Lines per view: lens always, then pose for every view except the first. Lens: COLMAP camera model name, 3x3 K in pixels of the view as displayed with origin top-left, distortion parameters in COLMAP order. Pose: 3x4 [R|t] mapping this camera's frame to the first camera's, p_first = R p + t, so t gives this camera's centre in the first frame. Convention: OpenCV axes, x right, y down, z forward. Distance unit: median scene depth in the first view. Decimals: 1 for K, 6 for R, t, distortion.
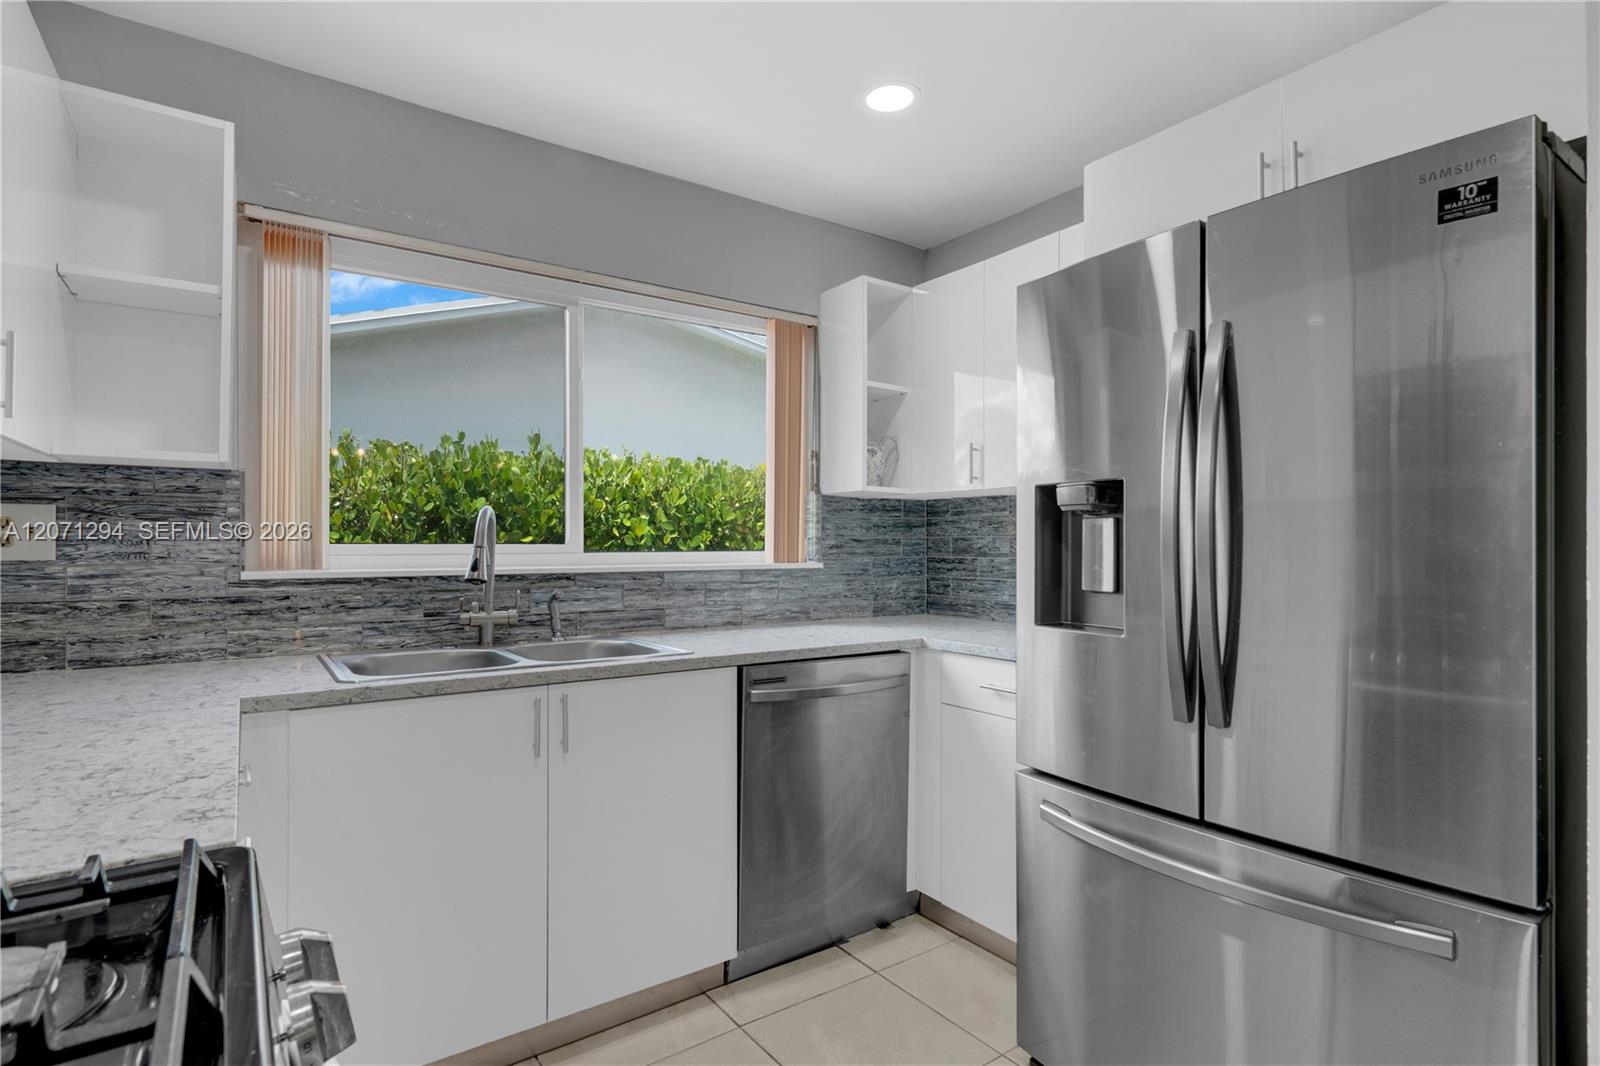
lens RADIAL K [[821.8, 0, 799.9], [0, 821.8, 540.0], [0, 0, 1]] dist [0.000009, -0.001551]
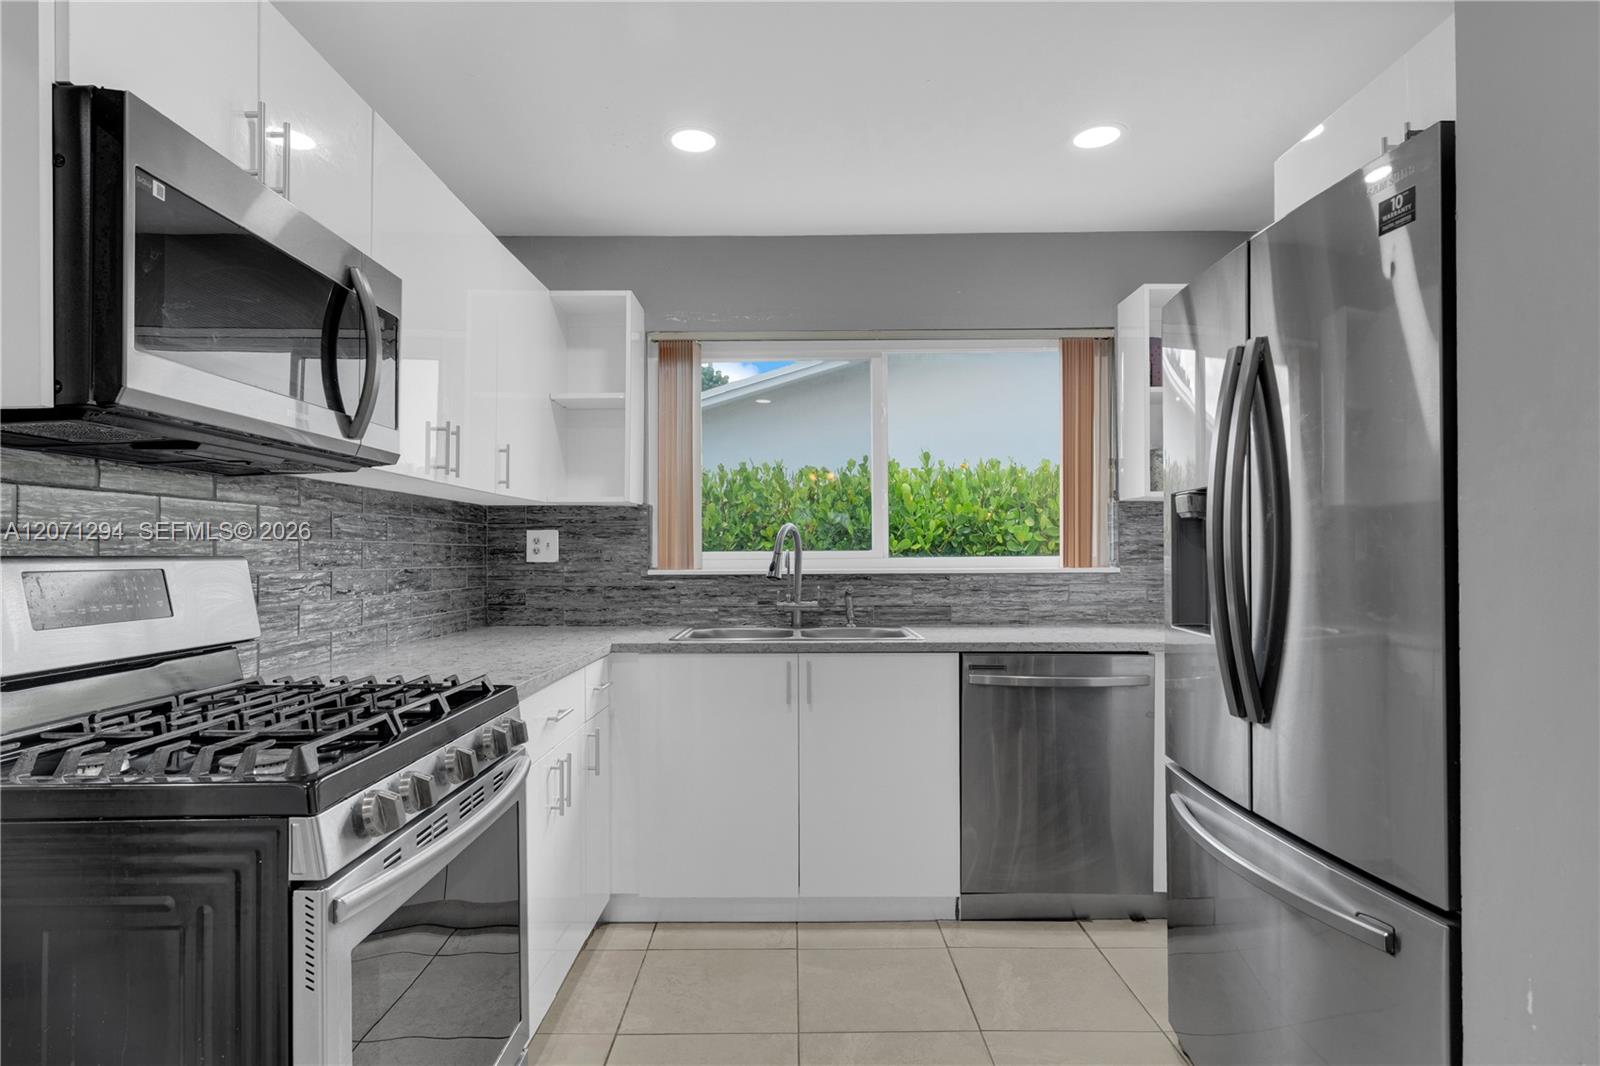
lens RADIAL K [[883.1, 0, 783.0], [0, 883.1, 541.7], [0, 0, 1]] dist [0.001494, 0.000368]
pose [[0.810057, -0.011063, -0.586246, 0.457039], [0.008986, 0.999939, -0.006453, -0.001700], [0.586282, -0.000041, 0.810107, -0.183970]]
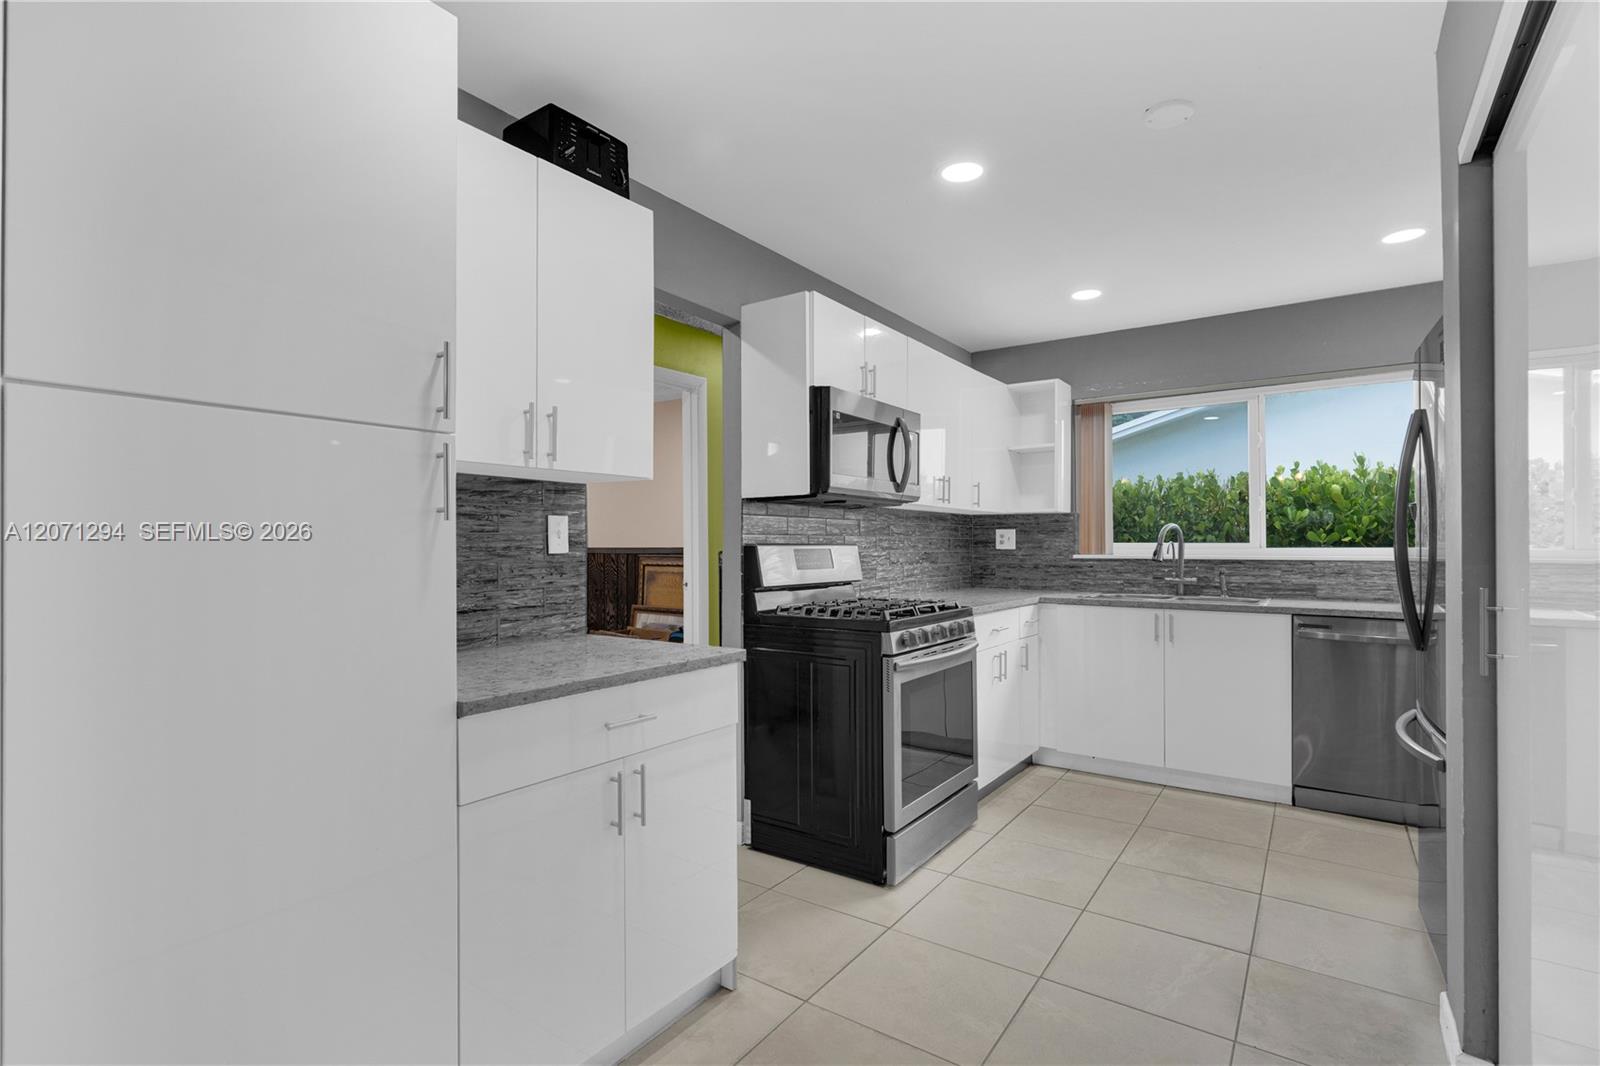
lens RADIAL K [[769.7, 0, 766.5], [0, 769.7, 539.2], [0, 0, 1]] dist [-0.000019, 0.000680]
pose [[0.318399, -0.007777, -0.947925, 1.046604], [0.007620, 0.999955, -0.005644, -0.000773], [0.947926, -0.005426, 0.318444, -0.506956]]
